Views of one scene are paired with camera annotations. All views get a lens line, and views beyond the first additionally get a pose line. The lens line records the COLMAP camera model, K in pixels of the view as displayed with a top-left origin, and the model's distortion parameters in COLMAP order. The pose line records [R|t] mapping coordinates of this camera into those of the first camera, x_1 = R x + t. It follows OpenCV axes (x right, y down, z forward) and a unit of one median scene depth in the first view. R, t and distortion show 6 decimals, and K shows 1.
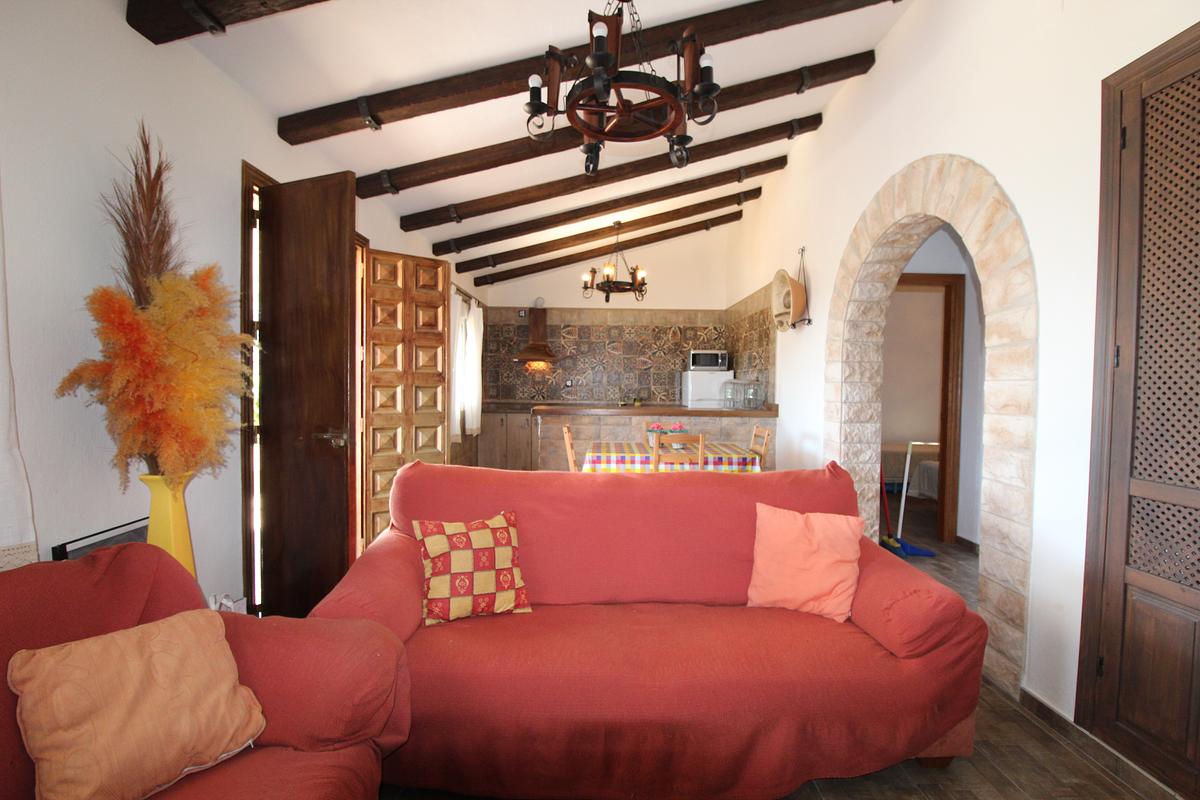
lens RADIAL K [[557.8, 0, 614.3], [0, 557.8, 403.2], [0, 0, 1]] dist [0.003351, -0.014661]
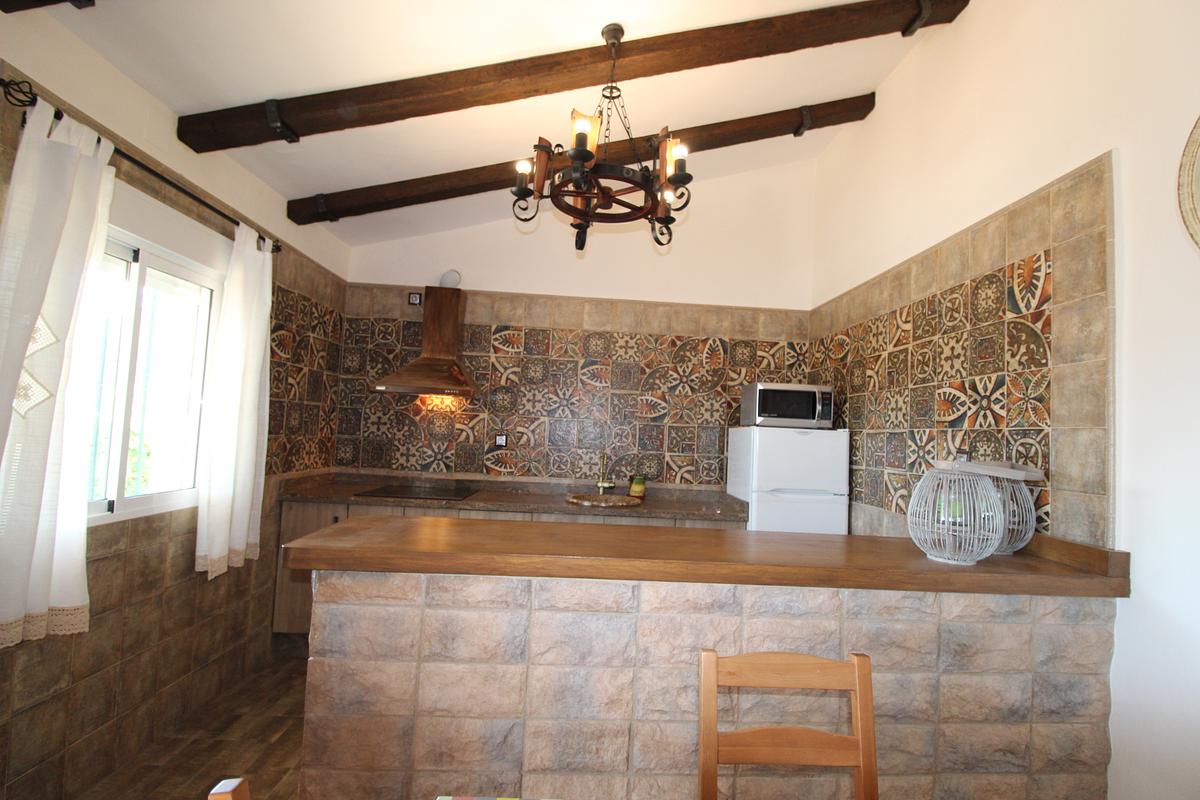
lens RADIAL K [[557.8, 0, 614.3], [0, 557.8, 403.2], [0, 0, 1]] dist [0.003351, -0.014661]
pose [[0.998699, 0.040949, 0.030395, 0.003519], [-0.038165, 0.995467, -0.087120, -0.029541], [-0.033825, 0.085846, 0.995734, 0.496581]]
